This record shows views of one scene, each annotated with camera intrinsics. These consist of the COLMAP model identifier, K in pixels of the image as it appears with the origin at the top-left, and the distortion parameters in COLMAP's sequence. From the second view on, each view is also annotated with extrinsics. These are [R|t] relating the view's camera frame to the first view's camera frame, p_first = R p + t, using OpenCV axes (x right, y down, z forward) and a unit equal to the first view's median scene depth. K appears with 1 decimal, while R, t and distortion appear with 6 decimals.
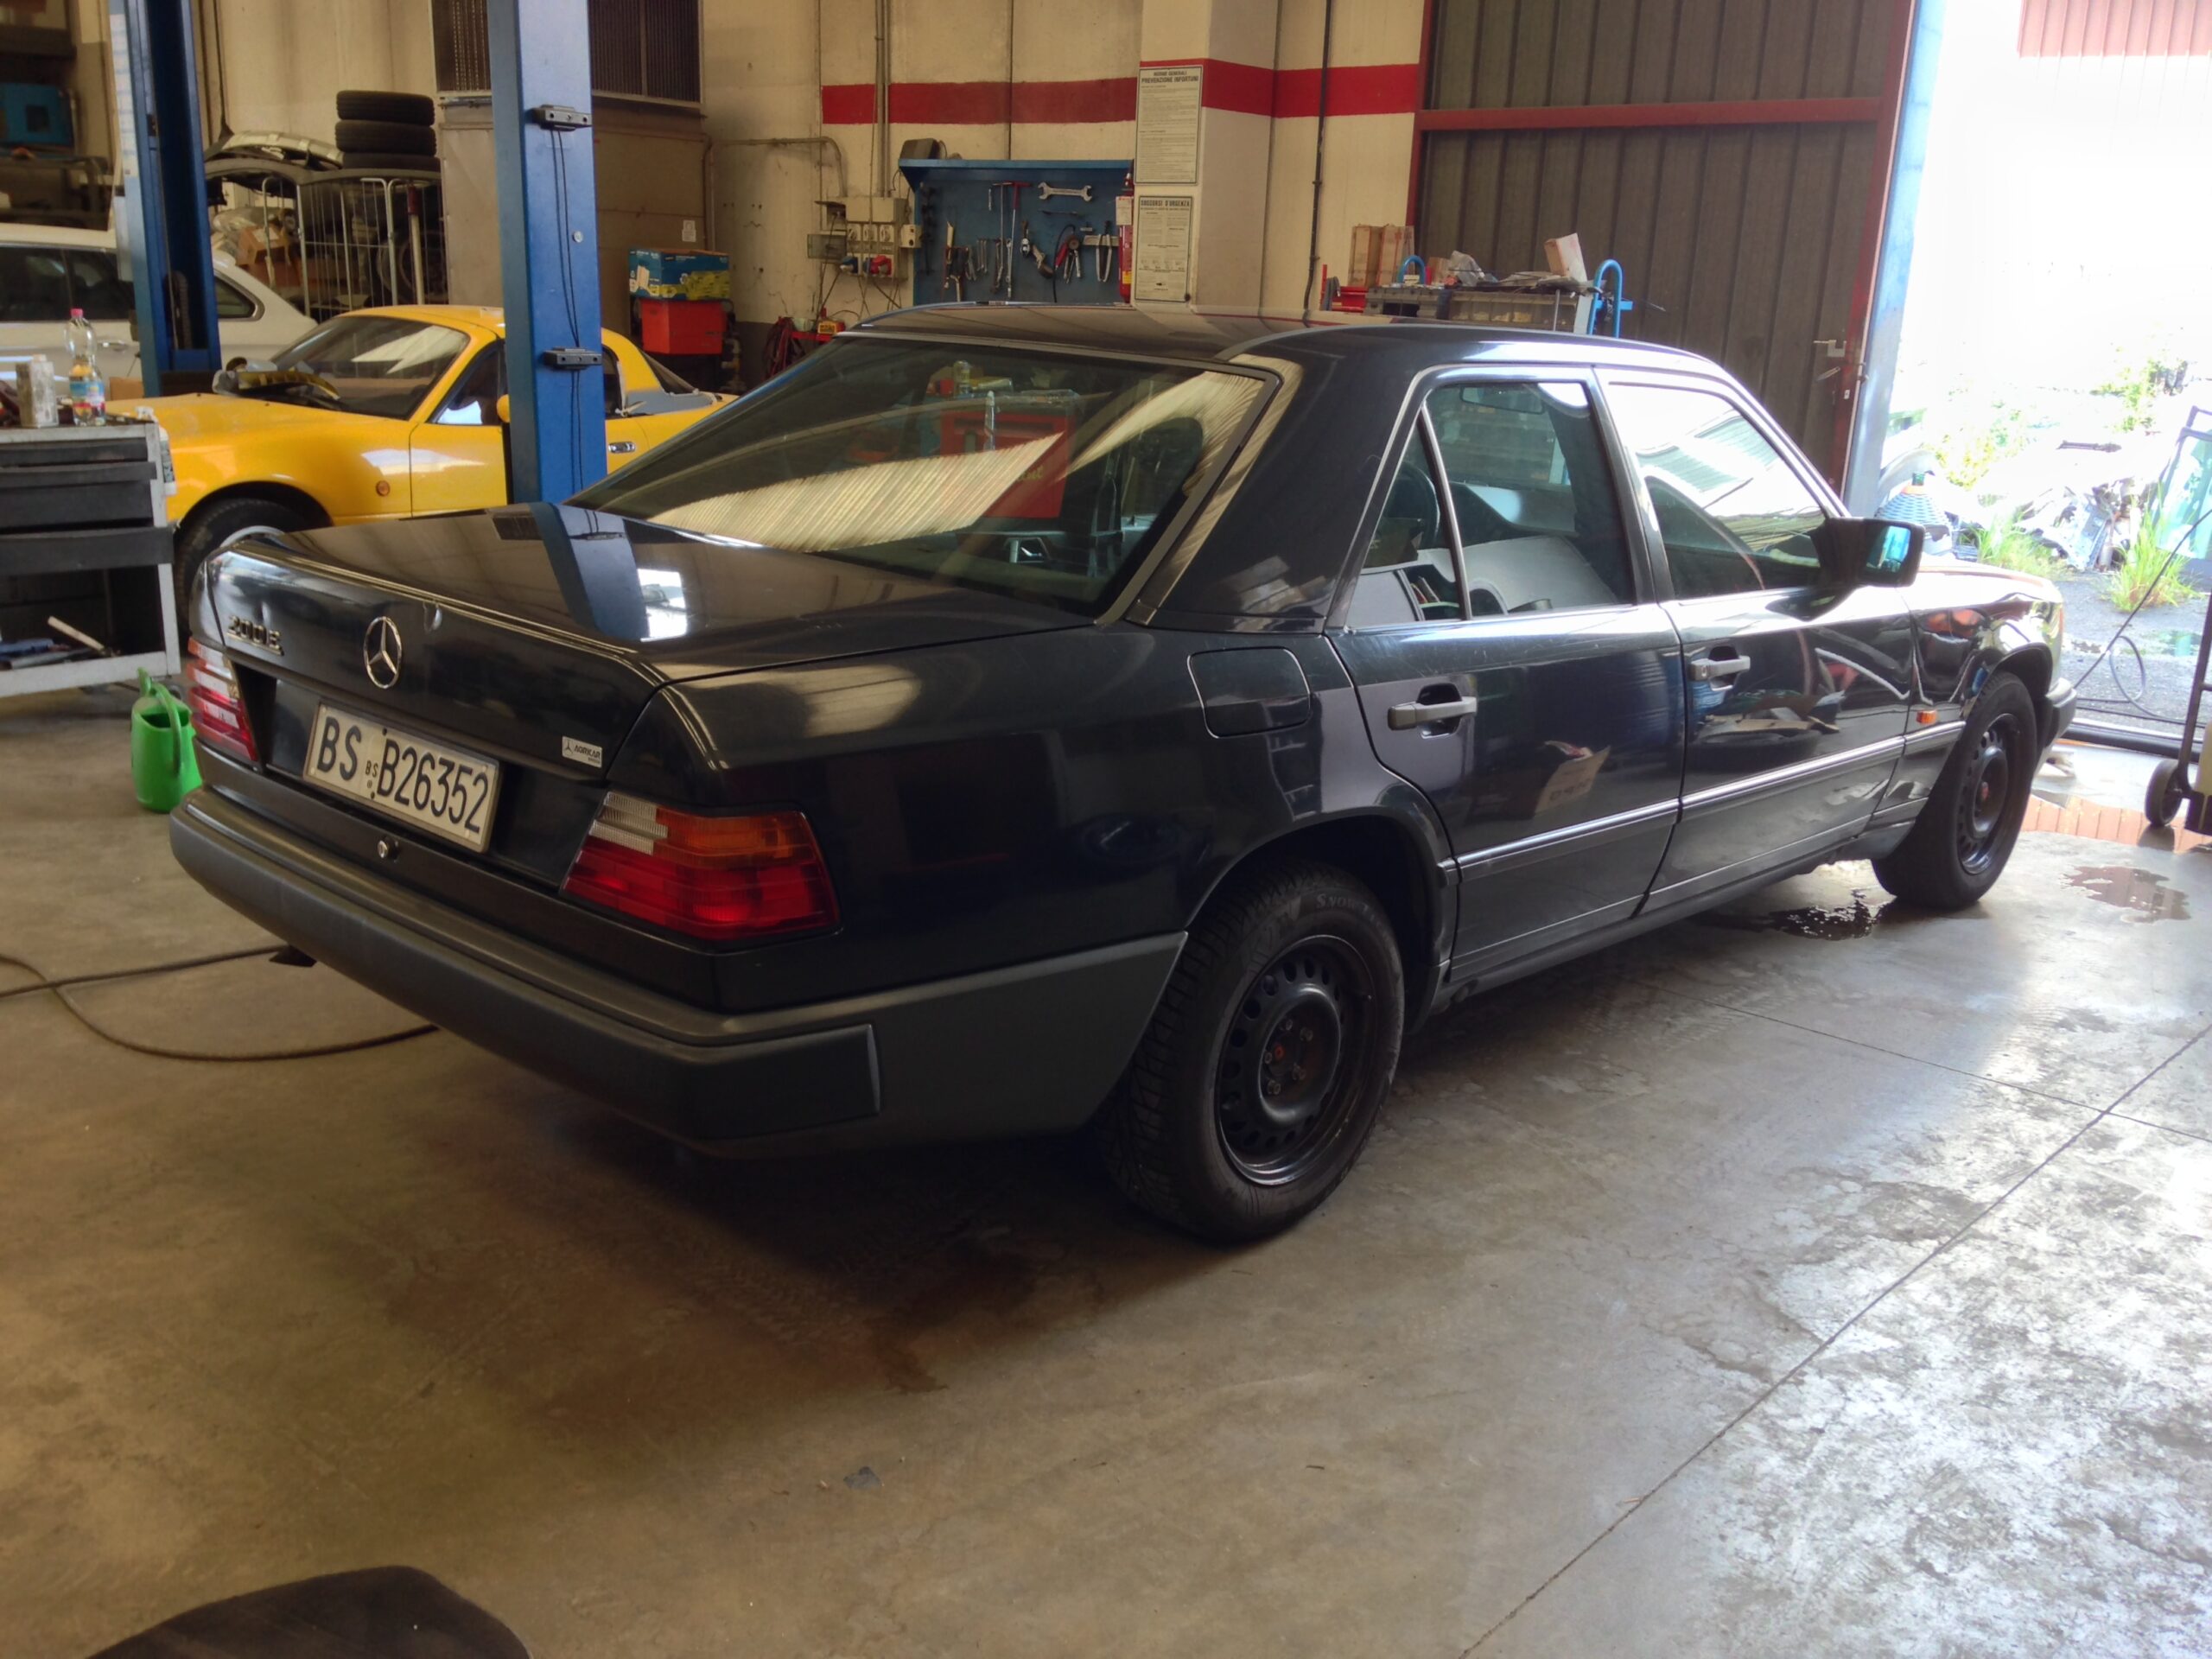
lens RADIAL K [[2017.6, 0, 1106.0], [0, 2017.6, 829.5], [0, 0, 1]] dist [0.162947, -0.282227]
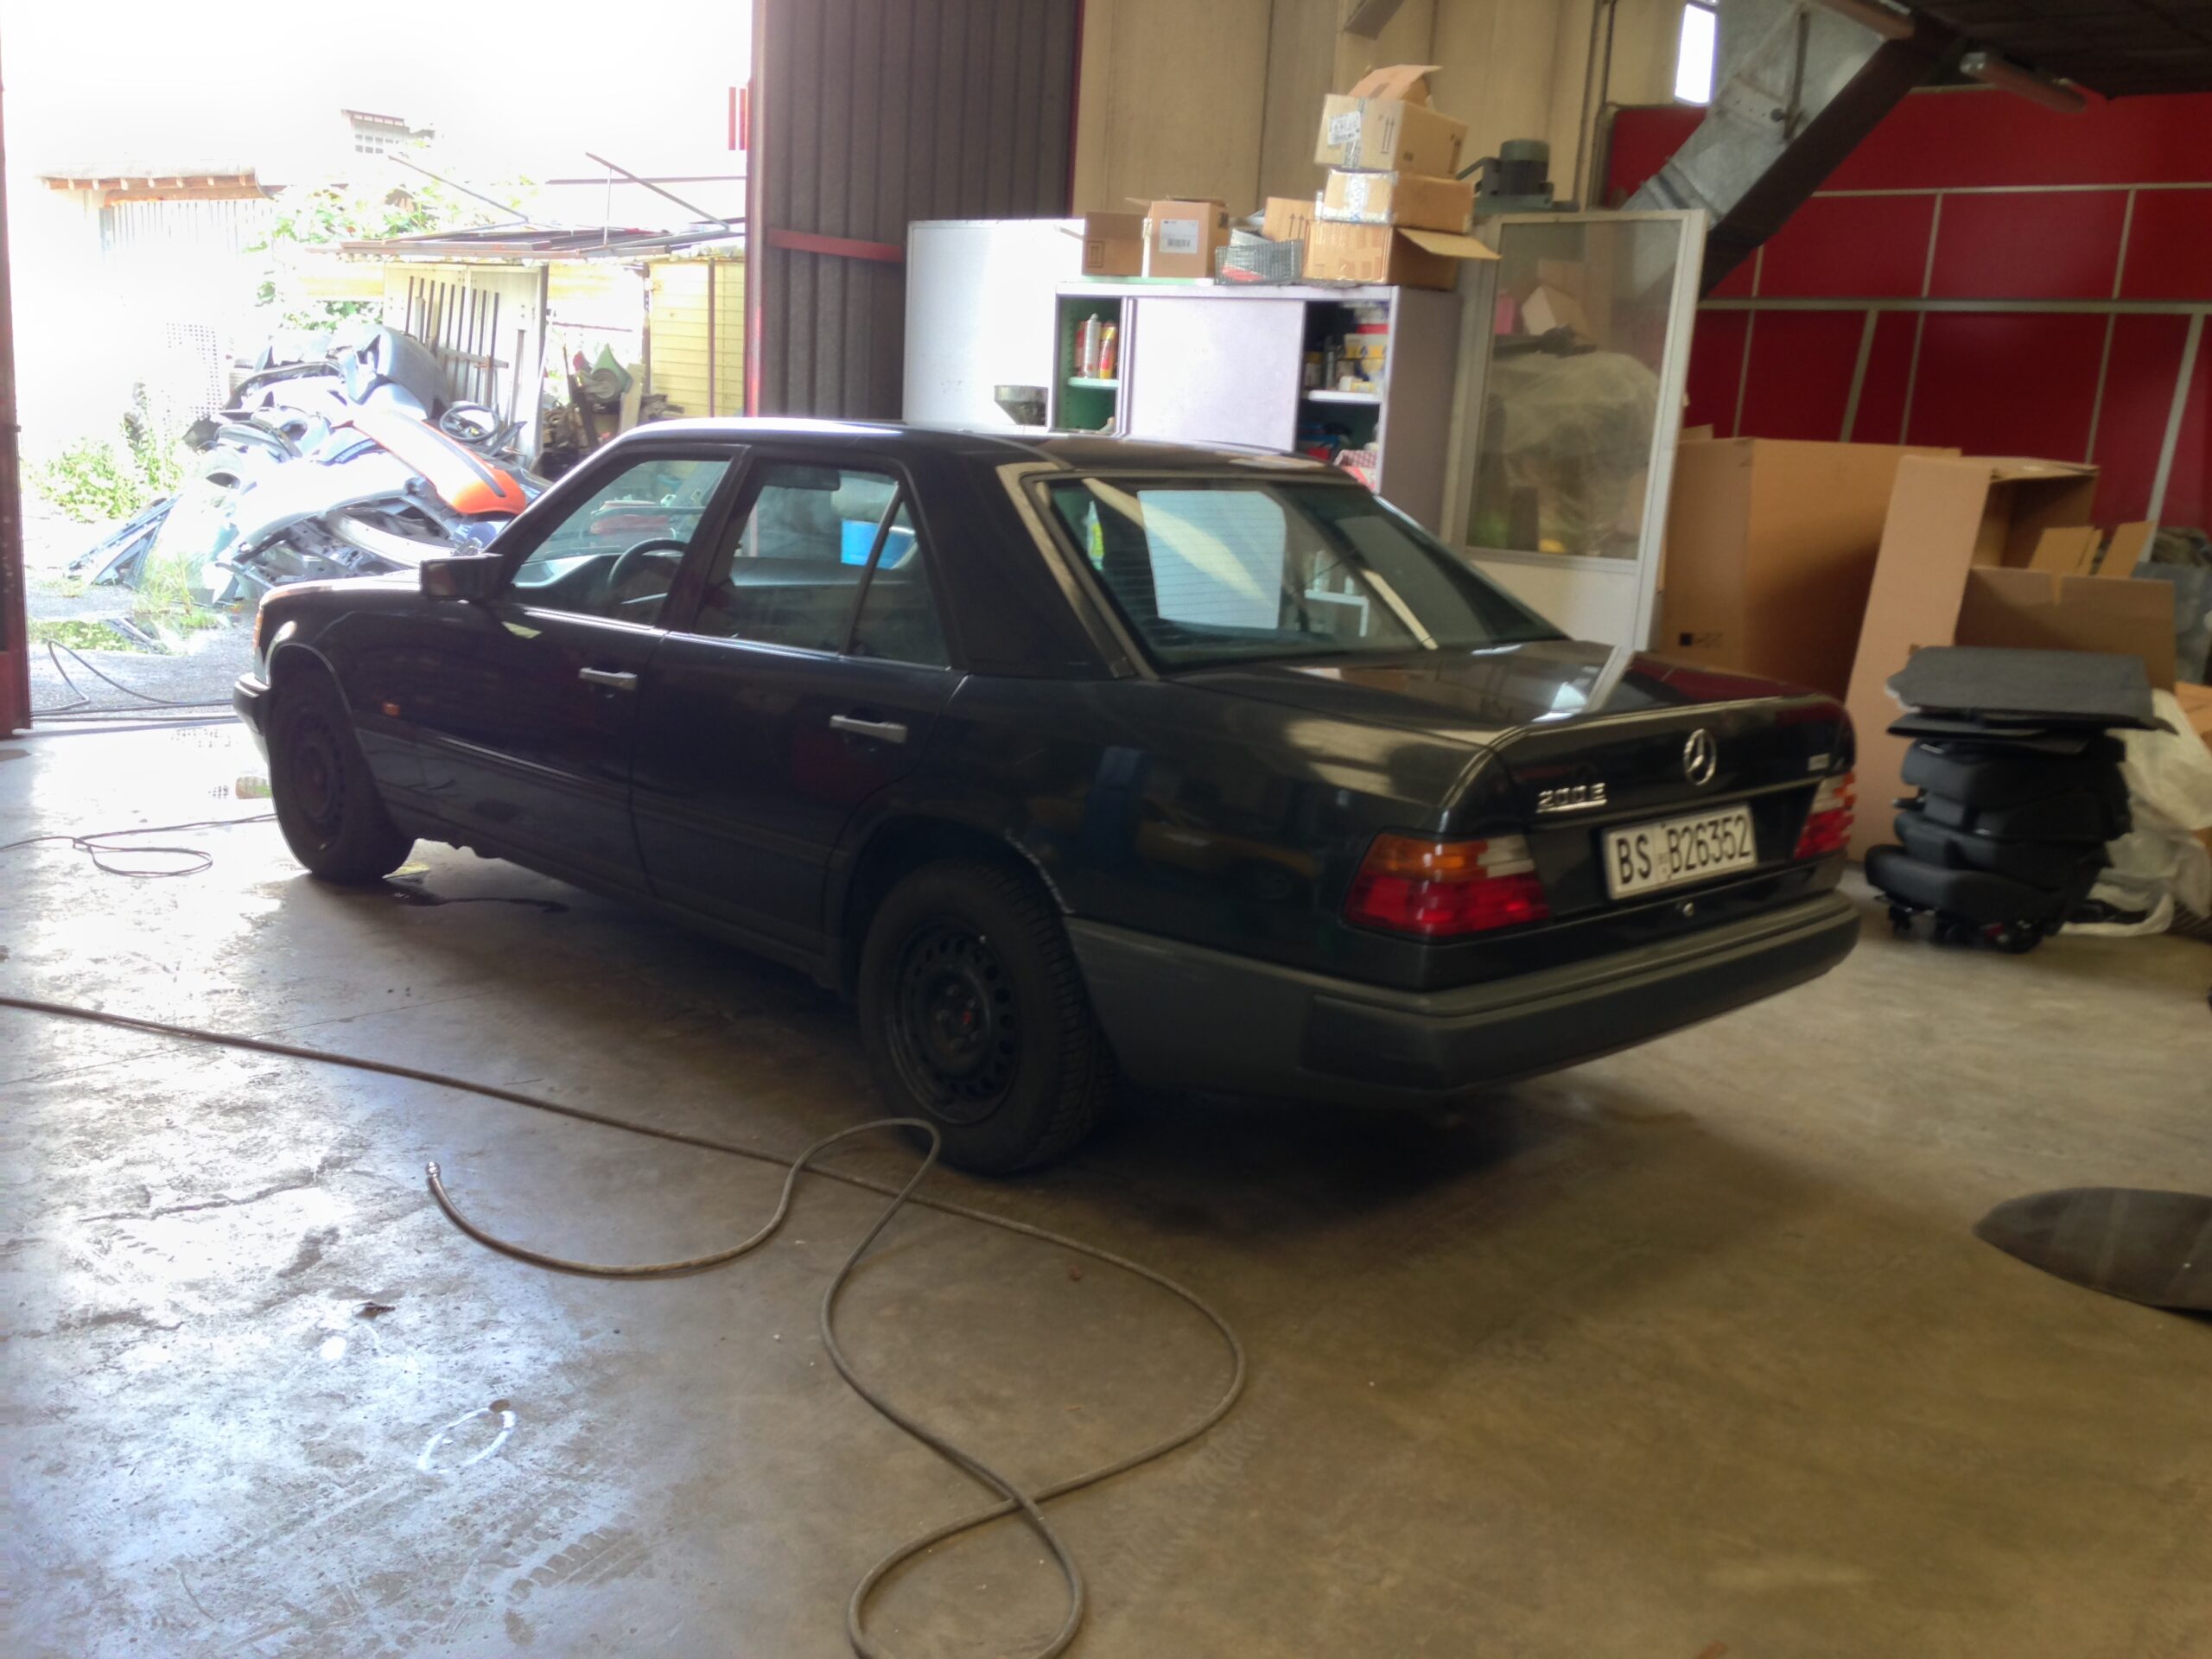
lens RADIAL K [[2017.6, 0, 1106.0], [0, 2017.6, 829.5], [0, 0, 1]] dist [0.162947, -0.282227]
pose [[0.015189, -0.240312, 0.970577, -1.588602], [0.203132, 0.951188, 0.232332, -0.410160], [-0.979033, 0.193627, 0.063263, 1.268489]]
